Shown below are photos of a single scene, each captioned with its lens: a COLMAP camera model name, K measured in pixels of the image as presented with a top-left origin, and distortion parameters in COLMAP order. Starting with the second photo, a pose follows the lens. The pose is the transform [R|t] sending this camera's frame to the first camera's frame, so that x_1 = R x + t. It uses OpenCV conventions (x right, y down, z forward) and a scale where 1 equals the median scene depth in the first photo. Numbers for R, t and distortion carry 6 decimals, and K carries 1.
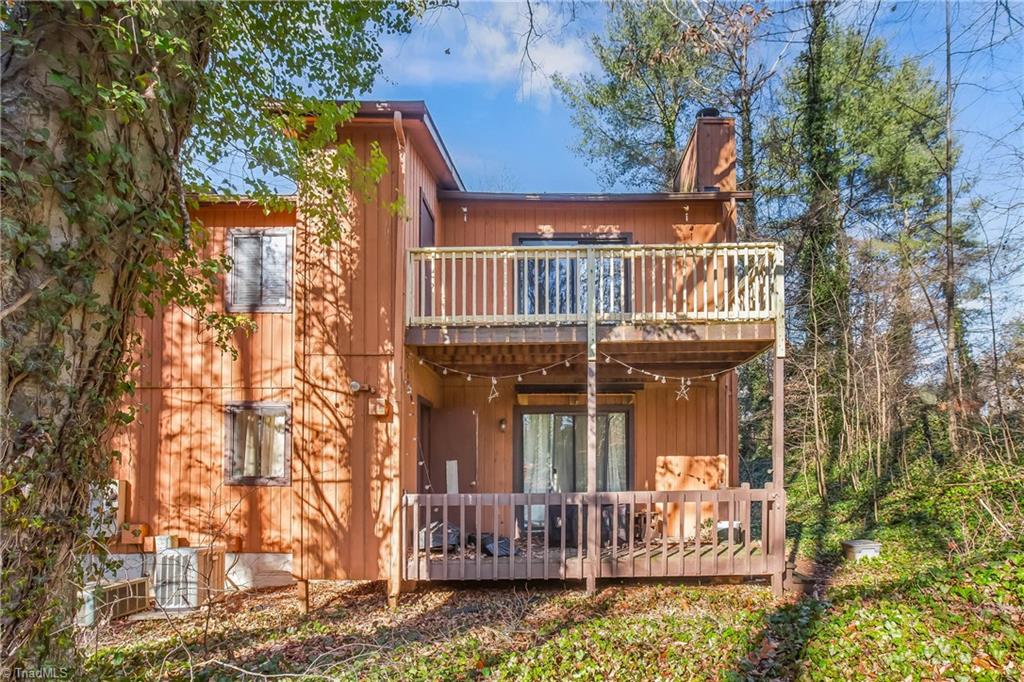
lens RADIAL K [[497.1, 0, 570.9], [0, 497.1, 351.5], [0, 0, 1]] dist [-0.033261, 0.014528]
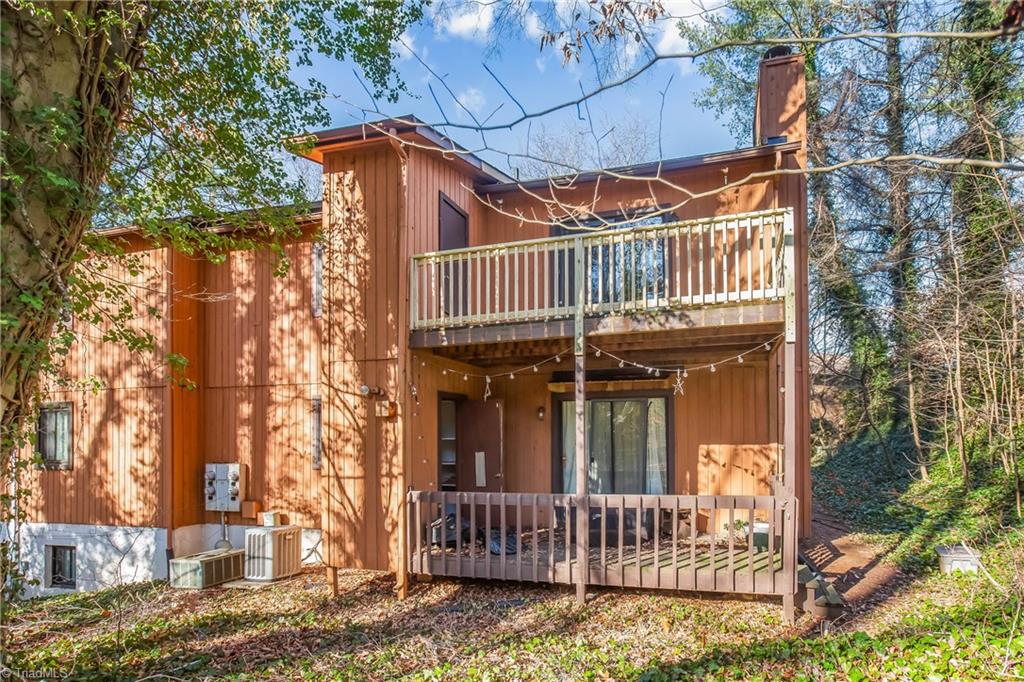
lens RADIAL K [[497.7, 0, 508.0], [0, 497.7, 334.2], [0, 0, 1]] dist [-0.034975, 0.012346]
pose [[0.961830, -0.065134, -0.265783, 0.155230], [0.066679, 0.997769, -0.003216, -0.026868], [0.265399, -0.014629, 0.964028, 0.033921]]
